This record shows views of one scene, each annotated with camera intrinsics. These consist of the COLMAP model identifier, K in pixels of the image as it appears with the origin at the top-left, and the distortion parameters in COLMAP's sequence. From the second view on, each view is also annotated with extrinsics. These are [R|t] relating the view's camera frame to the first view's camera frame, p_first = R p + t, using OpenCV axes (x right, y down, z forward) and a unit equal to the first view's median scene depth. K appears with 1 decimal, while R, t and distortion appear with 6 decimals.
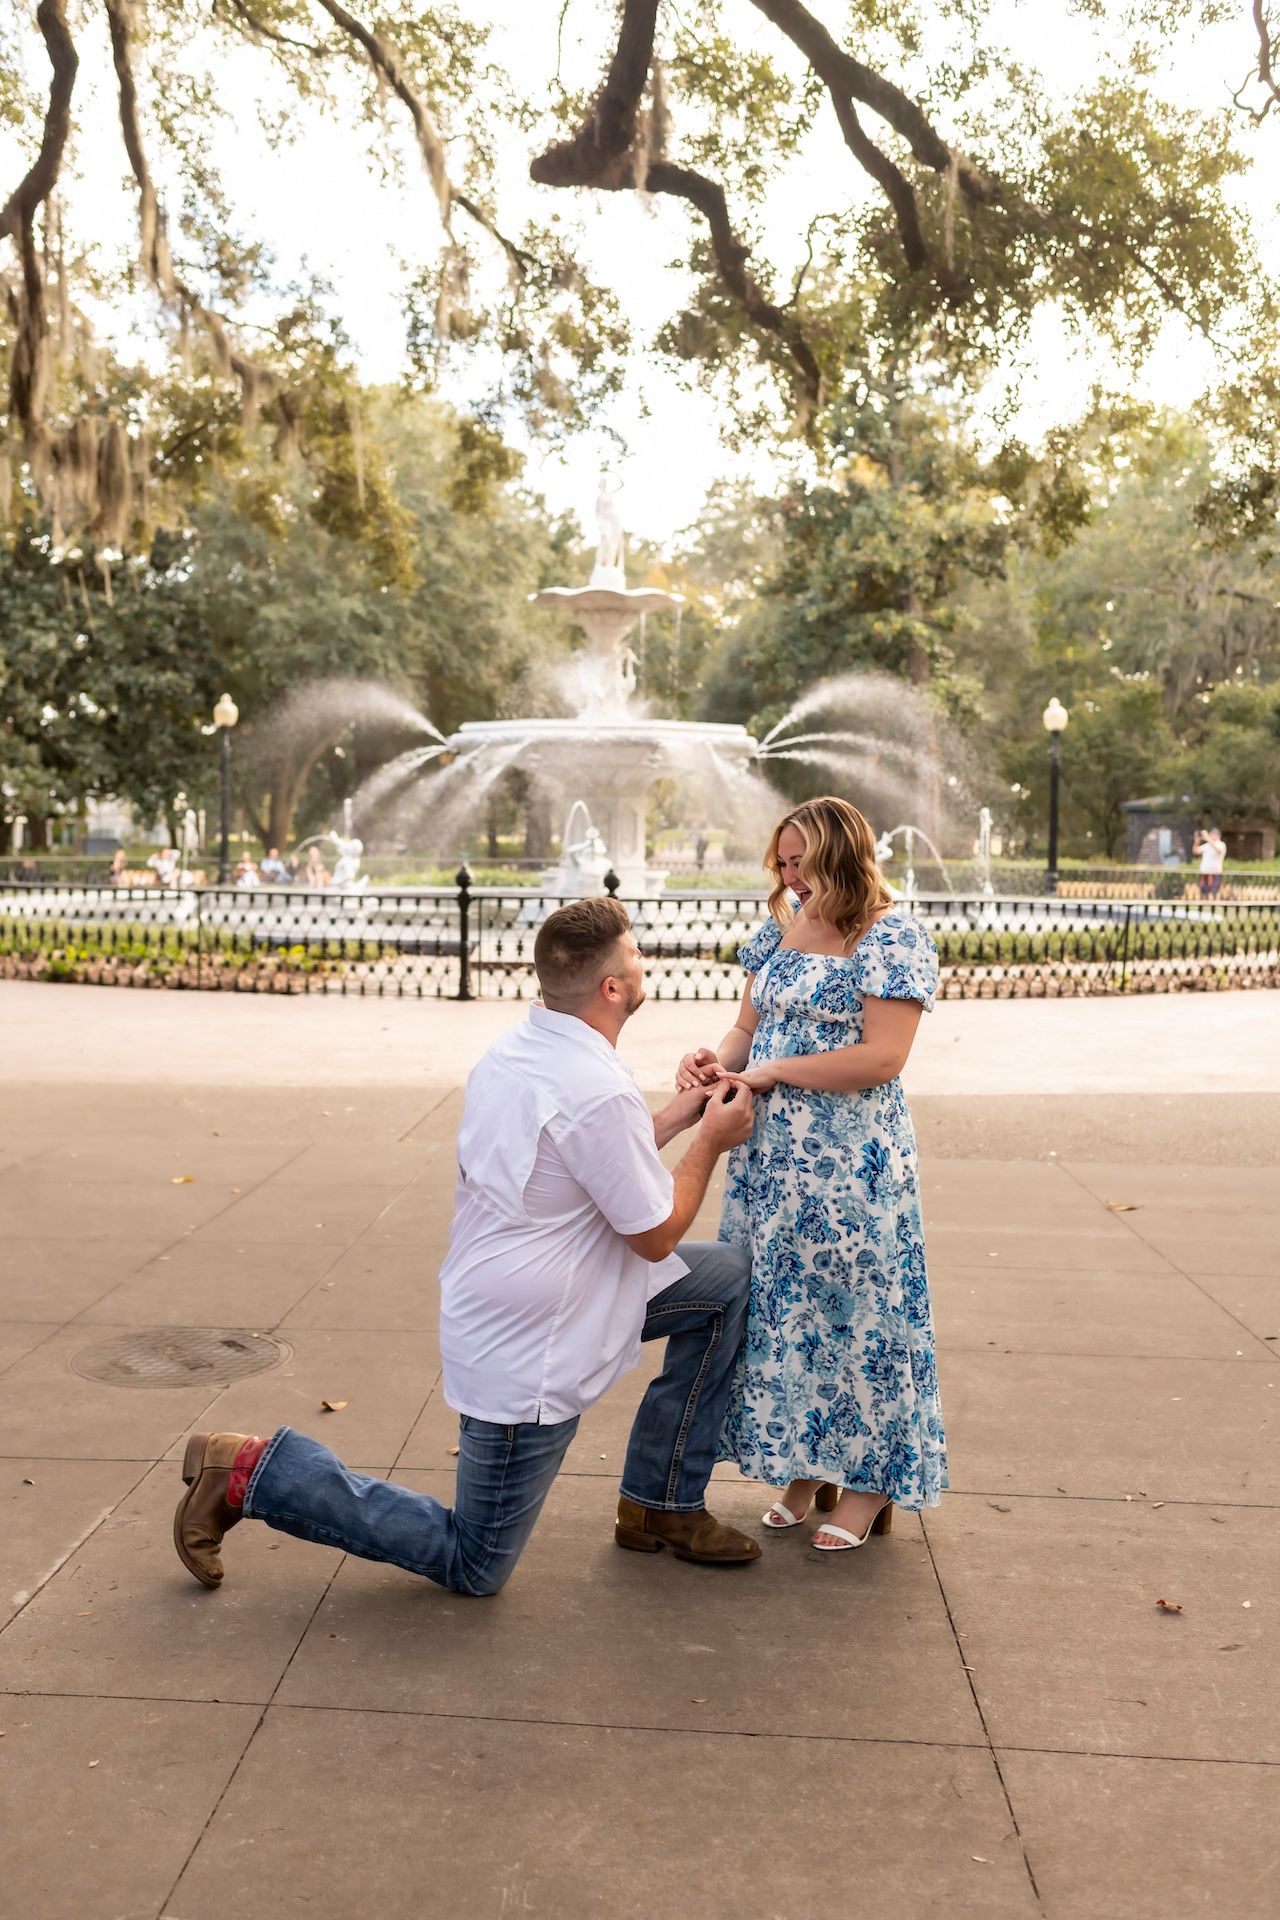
lens RADIAL K [[1821.1, 0, 631.4], [0, 1821.1, 968.1], [0, 0, 1]] dist [0.007584, -0.012924]
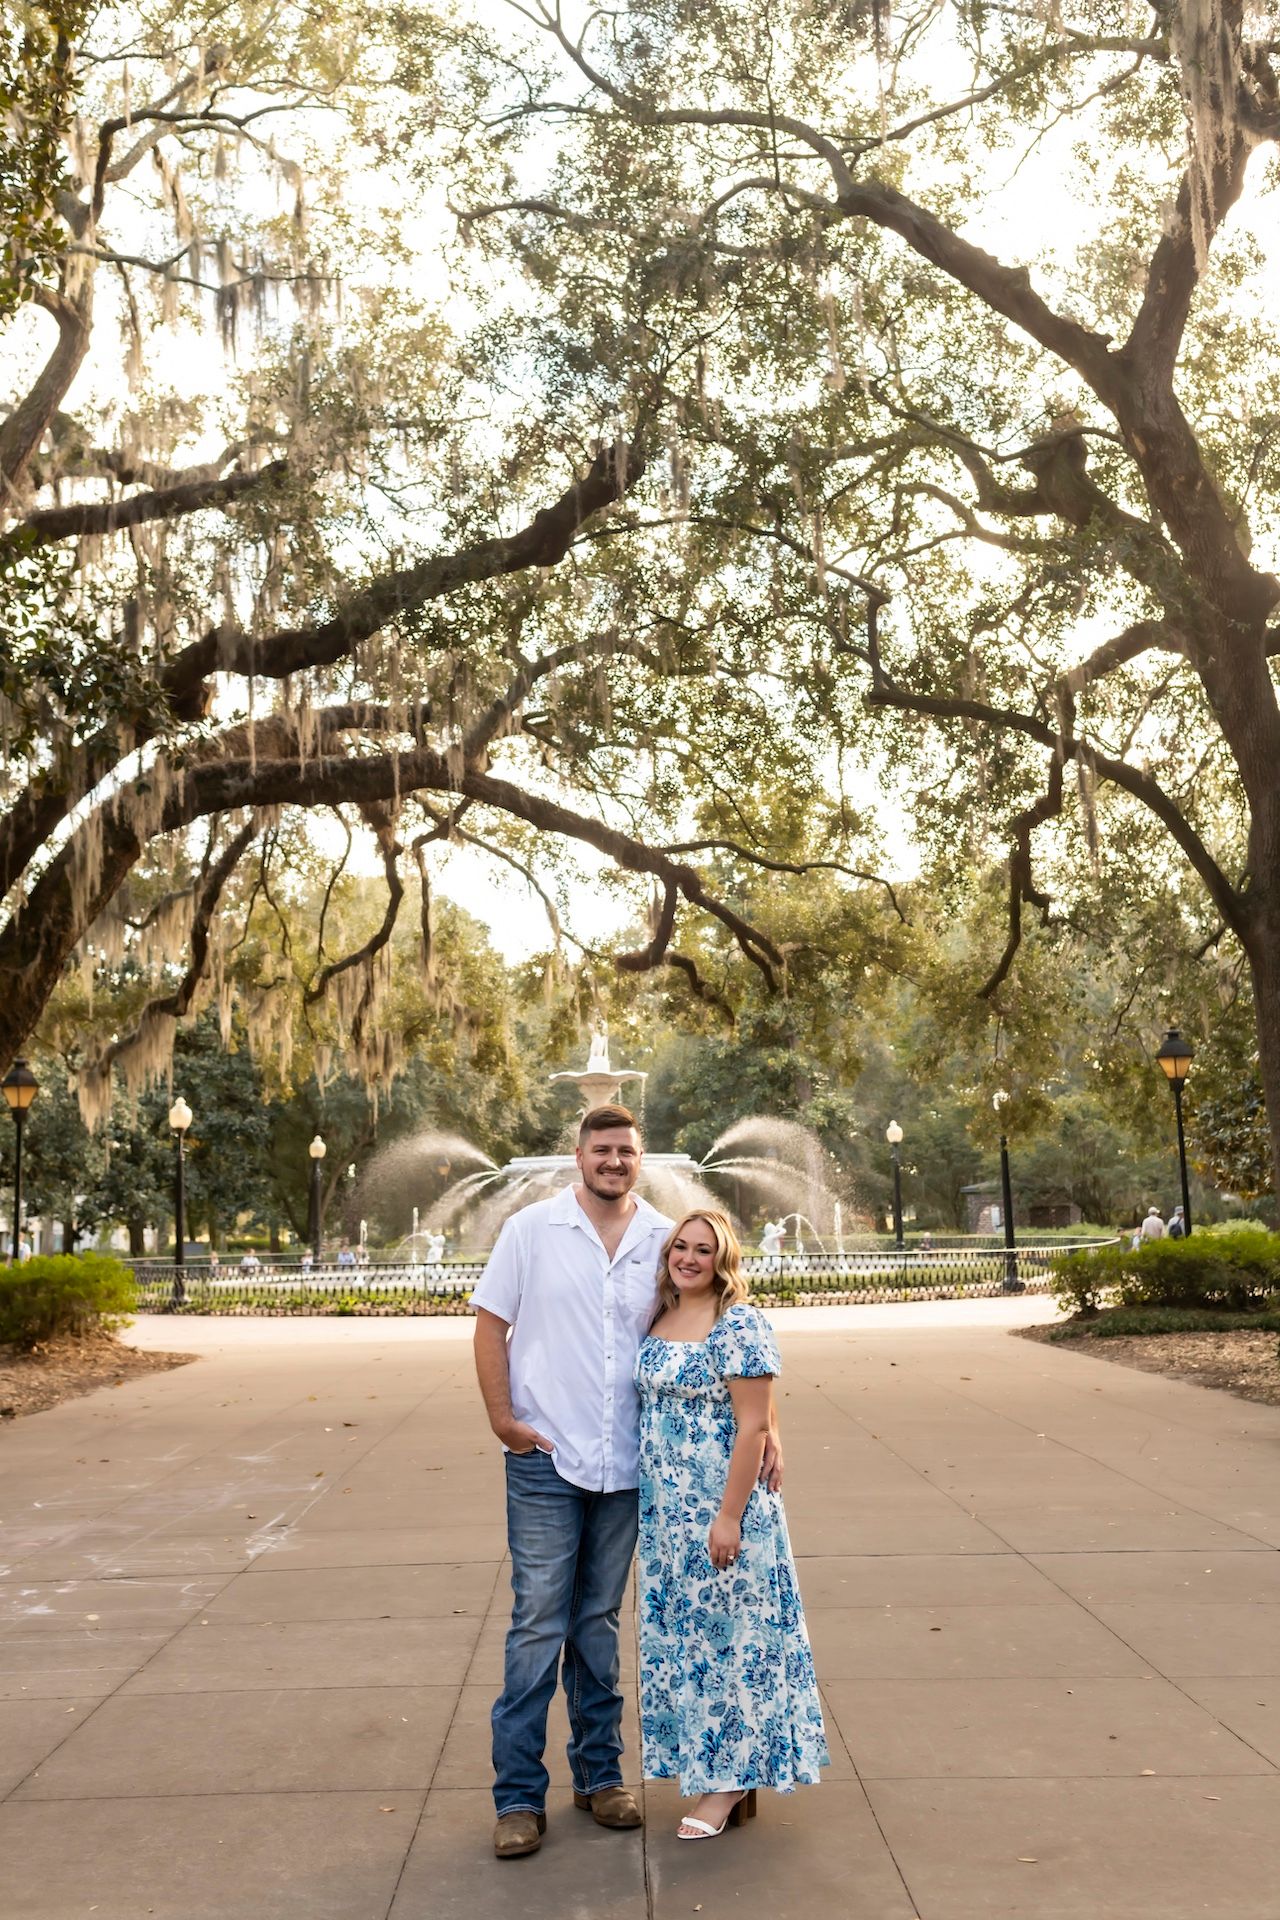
lens RADIAL K [[1899.3, 0, 630.5], [0, 1899.3, 922.7], [0, 0, 1]] dist [0.011411, 0.001097]
pose [[0.997974, -0.026166, 0.057993, -0.123271], [0.038648, 0.973385, -0.225893, 0.066744], [-0.050539, 0.227677, 0.972424, -1.014116]]
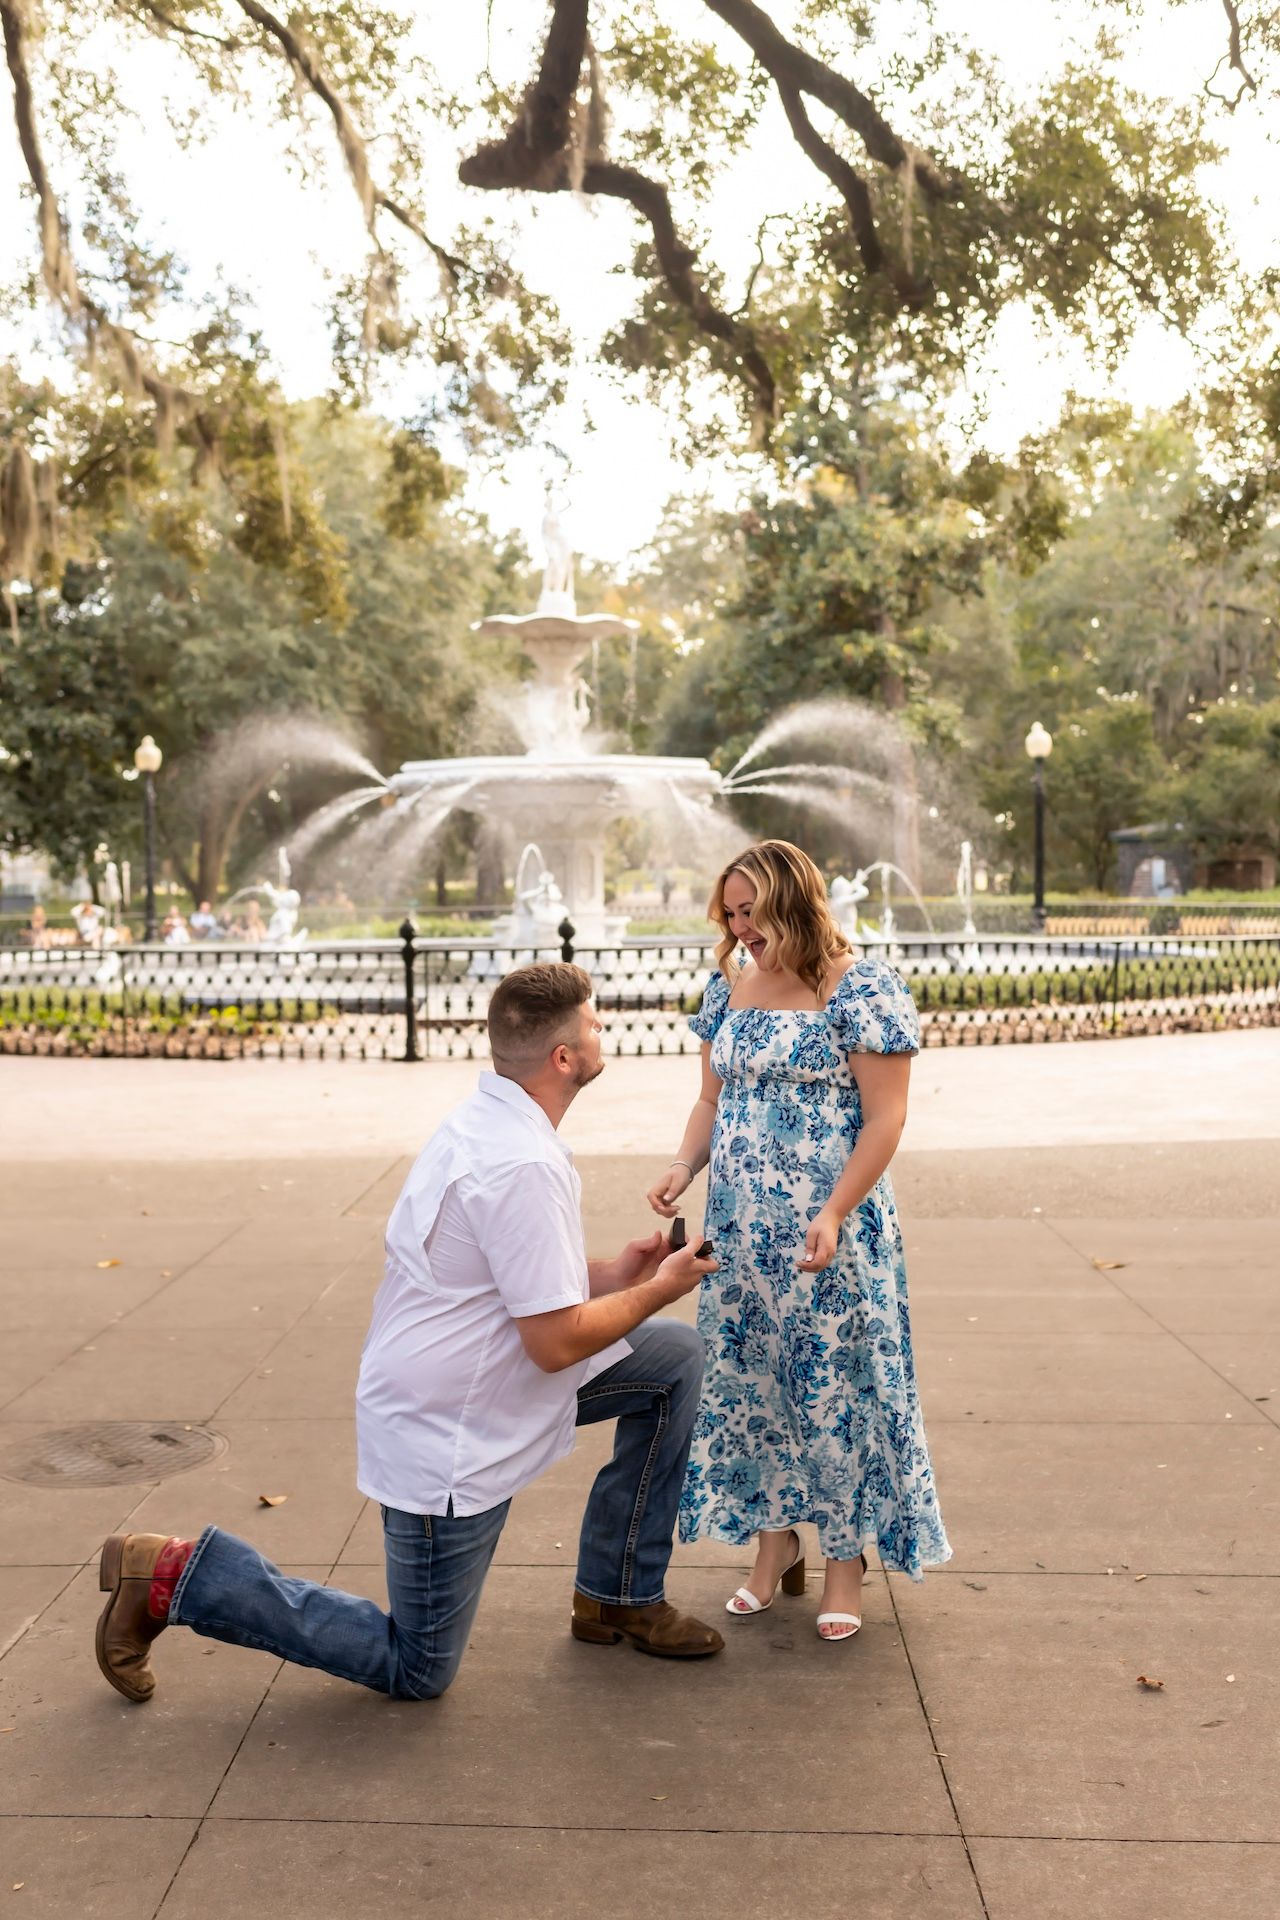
lens RADIAL K [[1957.3, 0, 647.1], [0, 1957.3, 1023.8], [0, 0, 1]] dist [0.001987, -0.002807]
pose [[0.999352, -0.024414, 0.026454, 0.002507], [0.024360, 0.999700, 0.002387, -0.000973], [-0.026504, -0.001741, 0.999647, -0.004026]]
